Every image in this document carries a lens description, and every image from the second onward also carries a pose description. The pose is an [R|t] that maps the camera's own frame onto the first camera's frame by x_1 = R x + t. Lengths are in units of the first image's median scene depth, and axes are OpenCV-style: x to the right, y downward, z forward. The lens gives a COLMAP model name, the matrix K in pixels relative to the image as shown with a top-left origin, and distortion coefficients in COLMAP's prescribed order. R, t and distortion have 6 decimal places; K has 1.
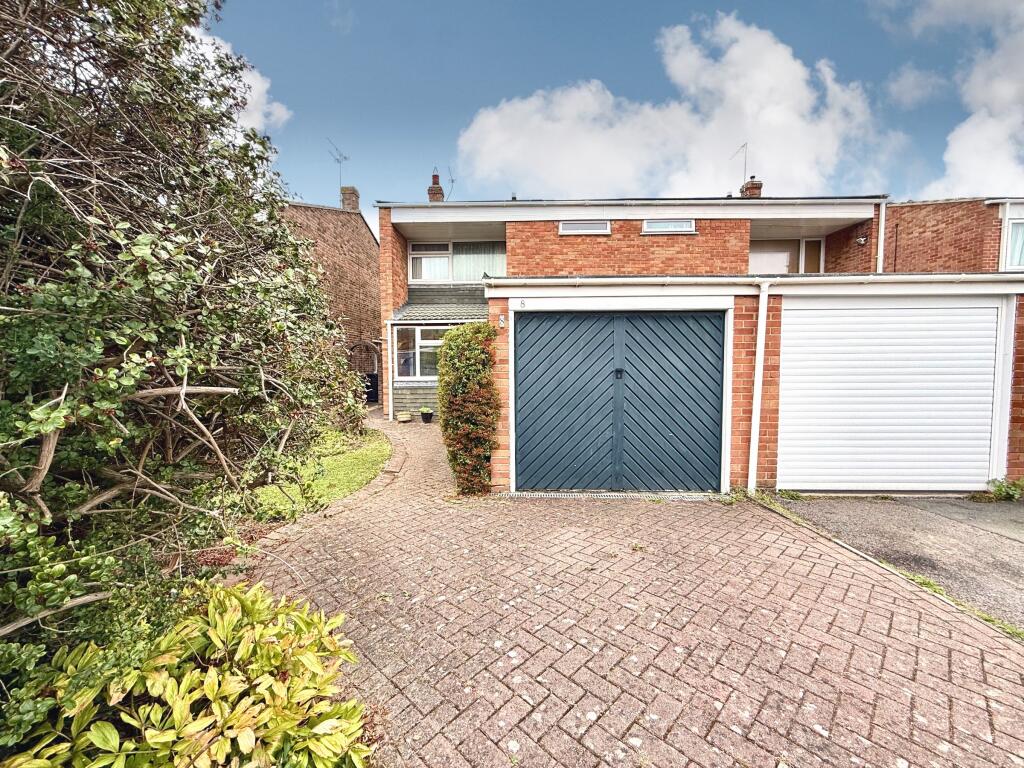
lens RADIAL K [[416.6, 0, 510.0], [0, 416.6, 383.8], [0, 0, 1]] dist [-0.001209, 0.000074]
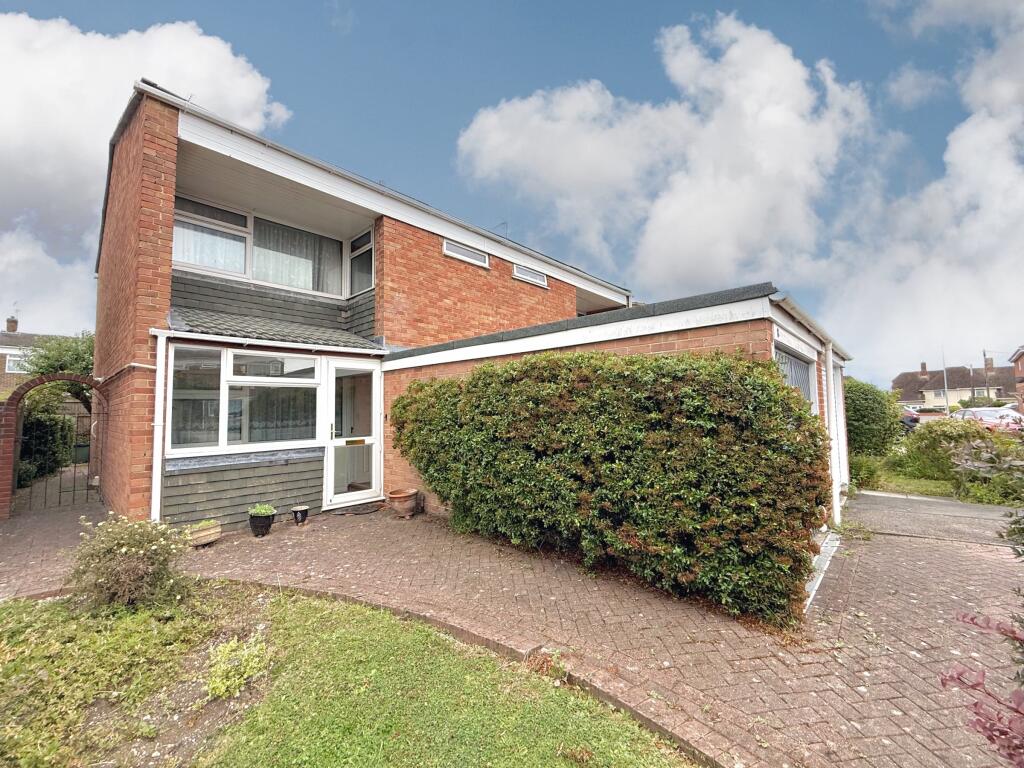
lens RADIAL K [[416.6, 0, 512.6], [0, 416.6, 385.7], [0, 0, 1]] dist [-0.001209, 0.000074]
pose [[0.647391, 0.037082, 0.761256, -0.392169], [0.056780, 0.993694, -0.096691, -0.022034], [-0.760040, 0.105821, 0.641202, 0.411760]]
